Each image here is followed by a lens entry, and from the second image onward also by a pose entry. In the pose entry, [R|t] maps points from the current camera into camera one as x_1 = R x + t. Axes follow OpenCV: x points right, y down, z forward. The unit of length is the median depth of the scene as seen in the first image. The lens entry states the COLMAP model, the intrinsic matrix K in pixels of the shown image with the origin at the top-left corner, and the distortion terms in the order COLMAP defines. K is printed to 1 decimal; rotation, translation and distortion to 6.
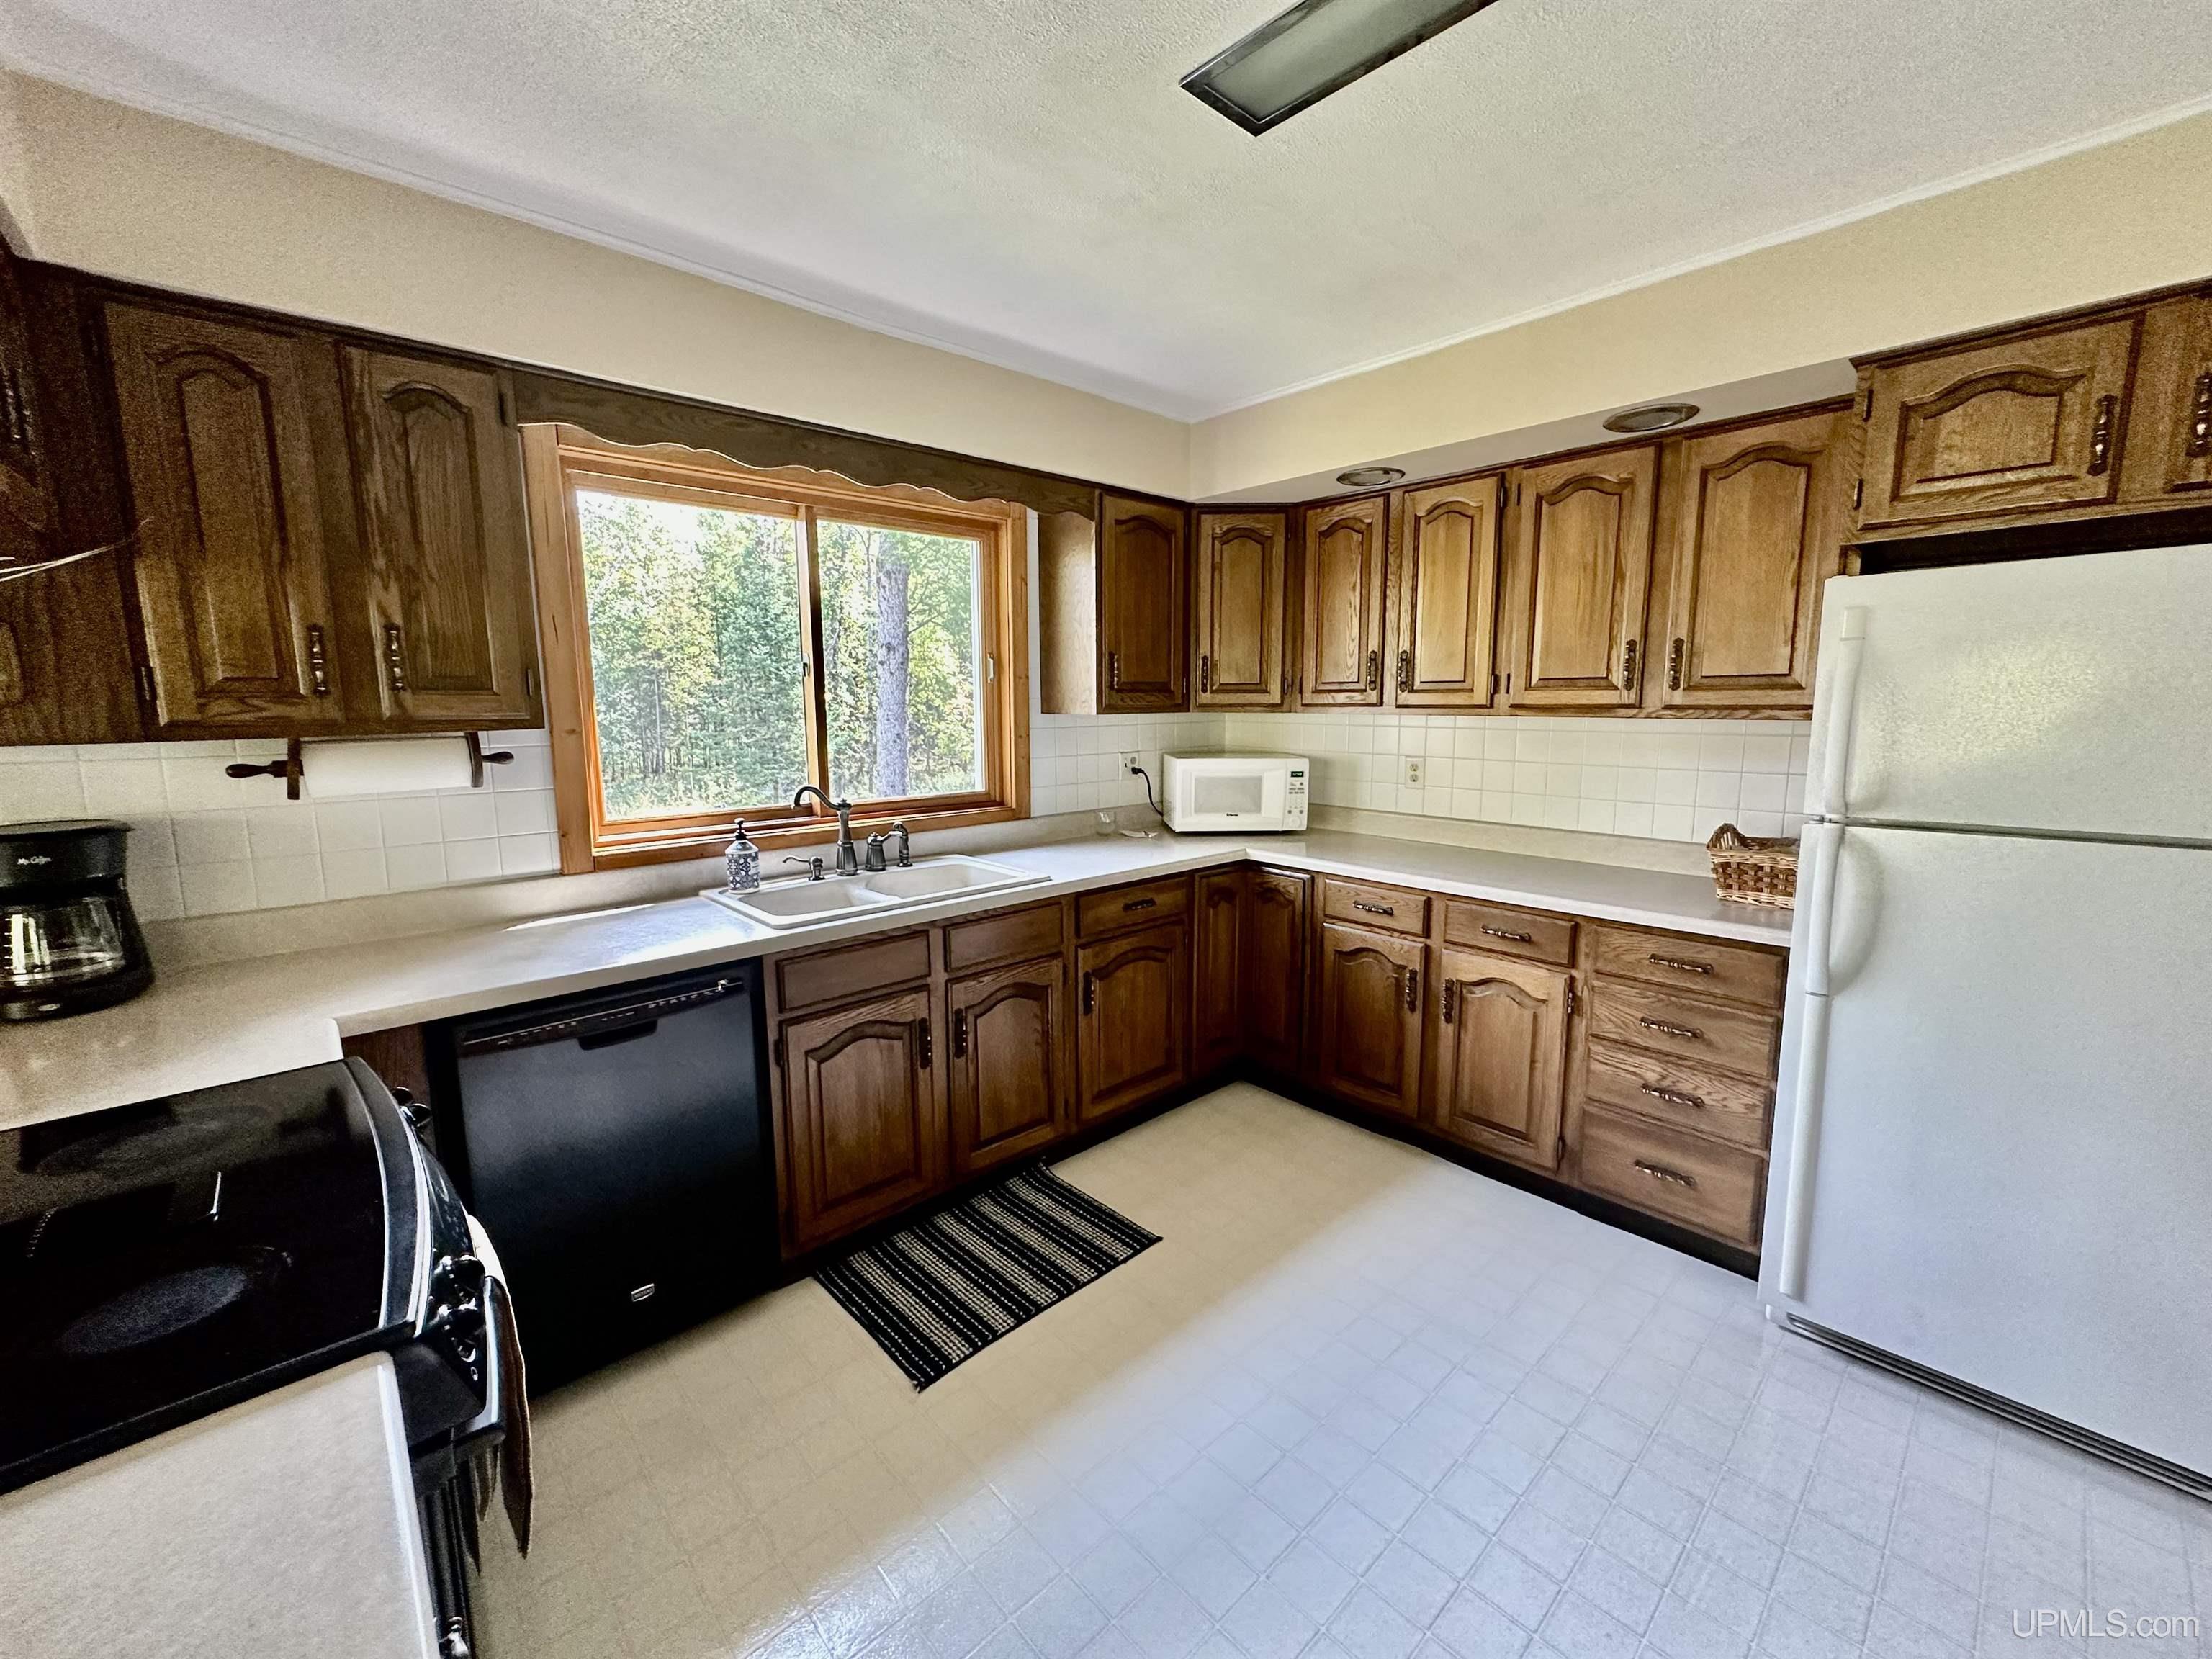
lens RADIAL K [[890.7, 0, 1106.0], [0, 890.7, 829.5], [0, 0, 1]] dist [-0.001012, 0.000074]
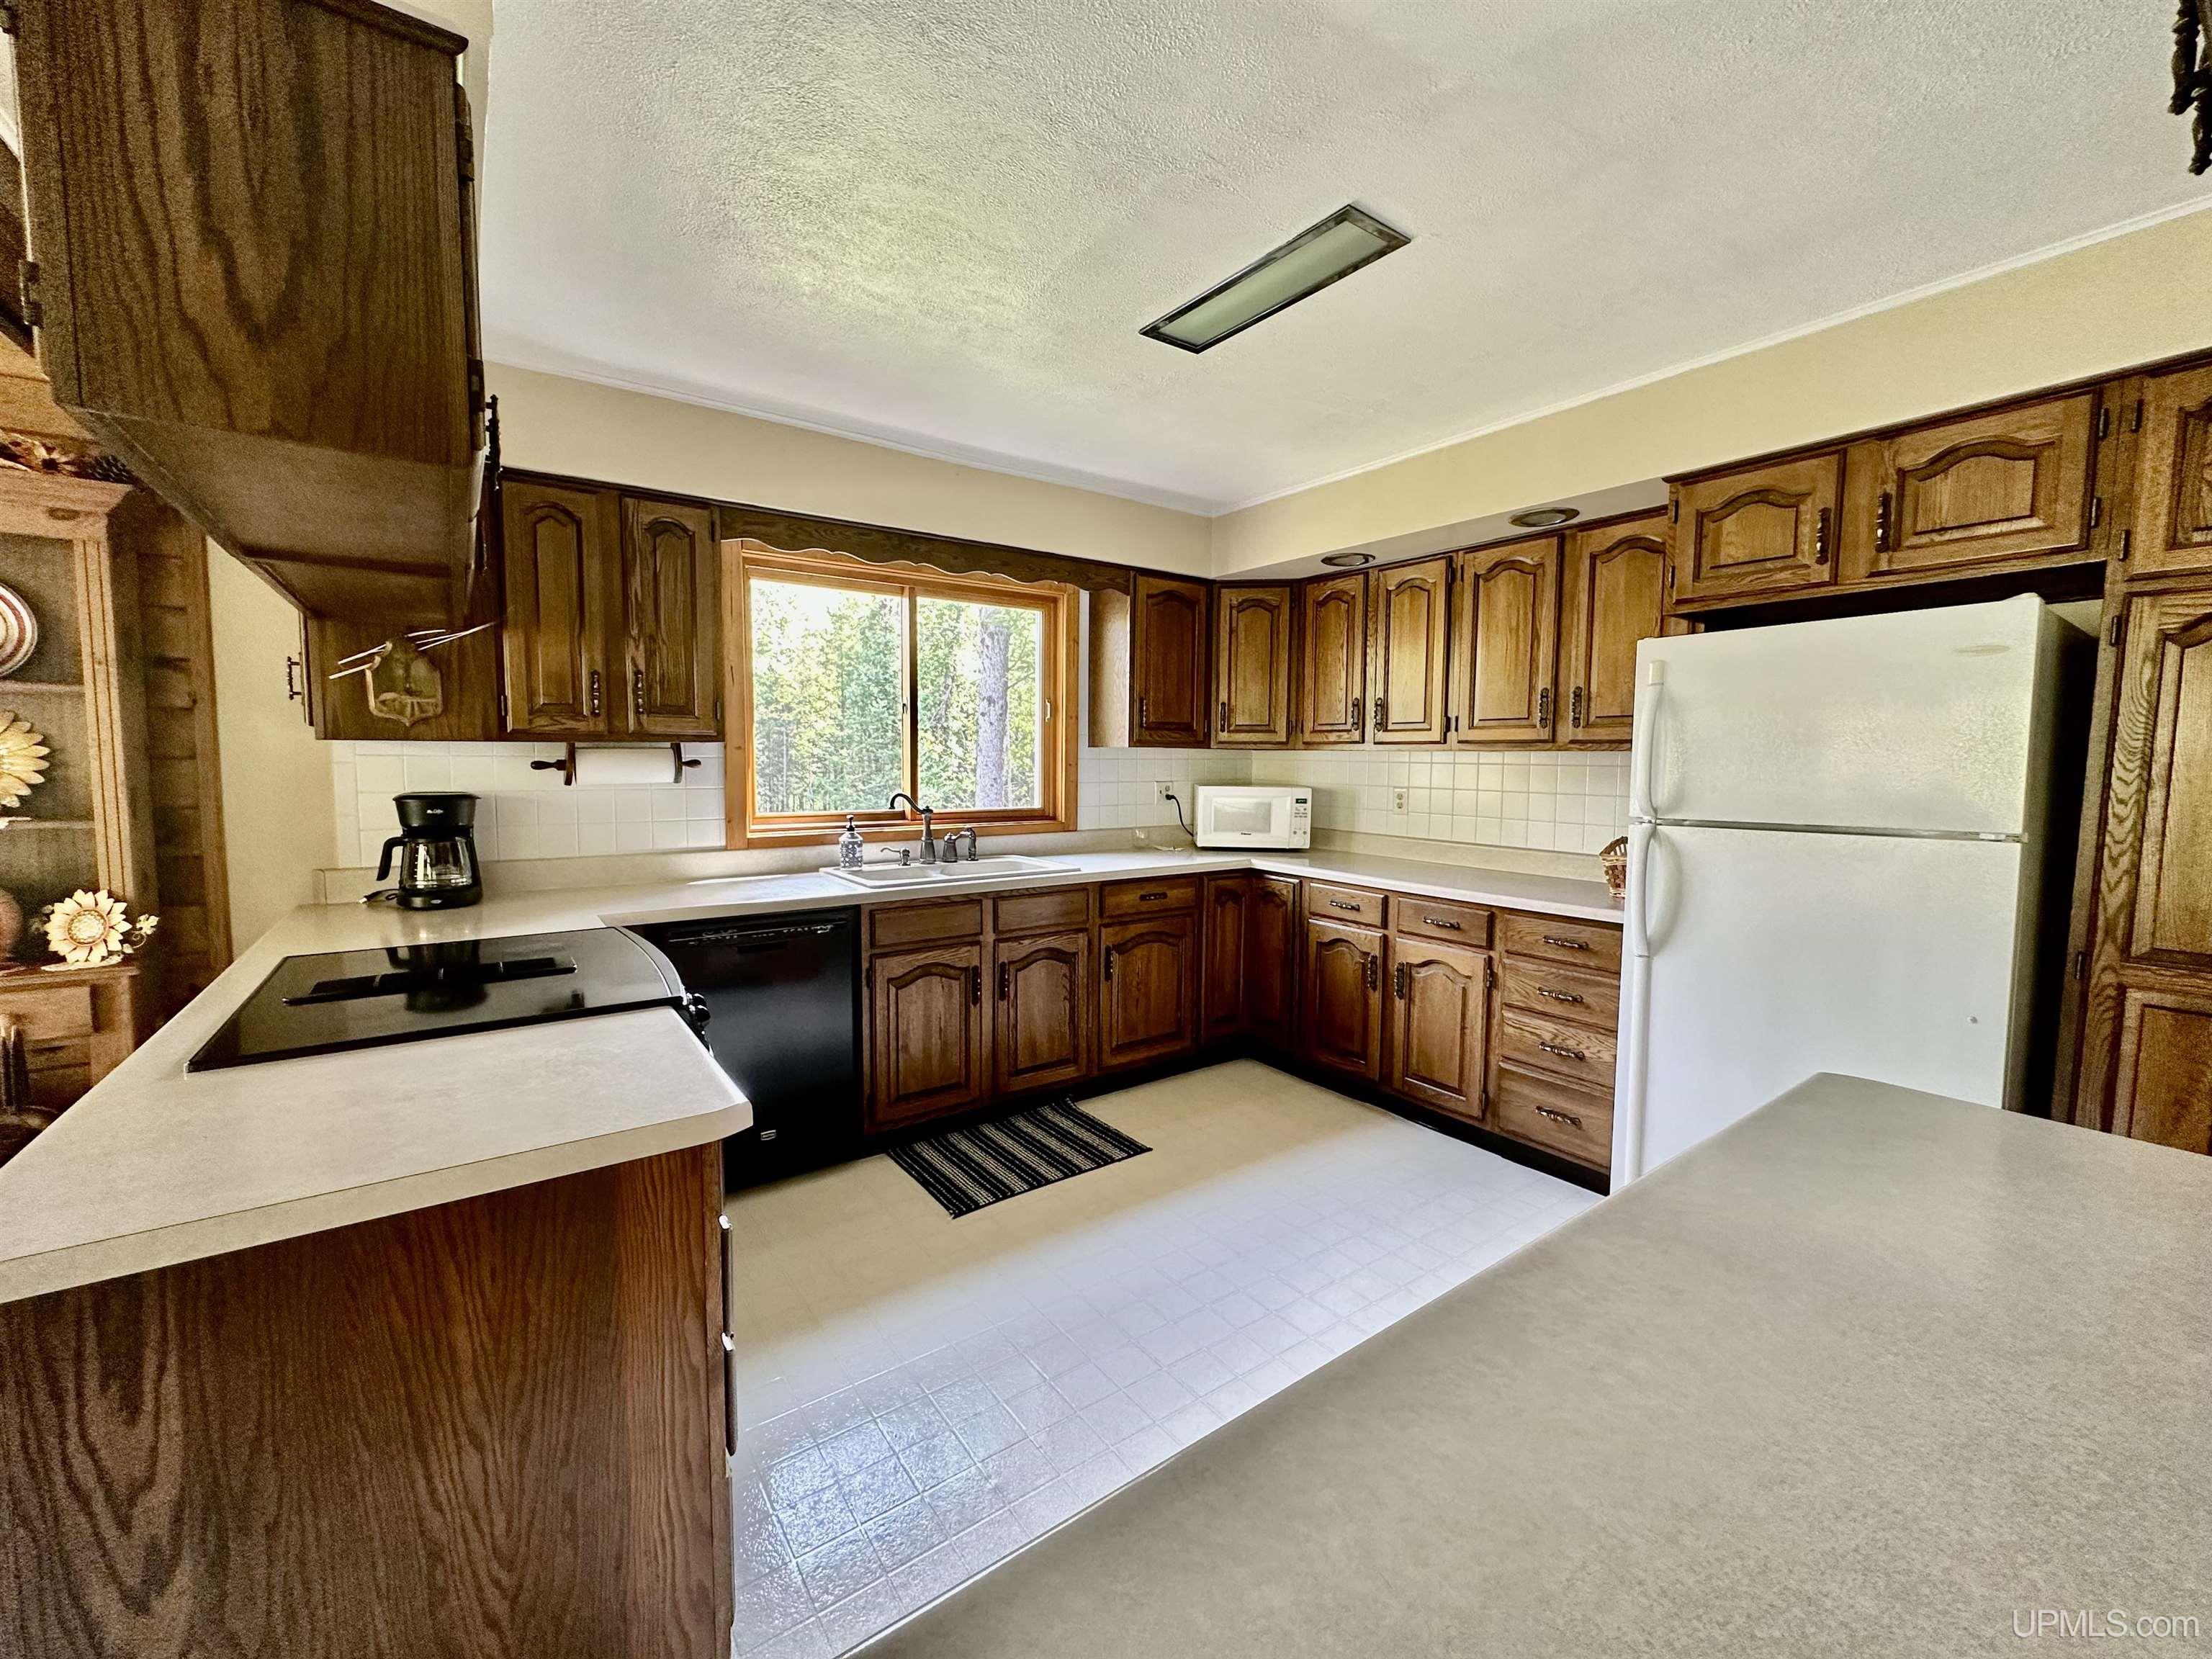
lens RADIAL K [[898.5, 0, 1106.0], [0, 898.5, 829.5], [0, 0, 1]] dist [0.000946, 0.000056]
pose [[0.992798, 0.023075, -0.117556, 0.132289], [-0.030614, 0.997560, -0.062738, 0.081125], [0.115822, 0.065885, 0.991083, -0.300437]]
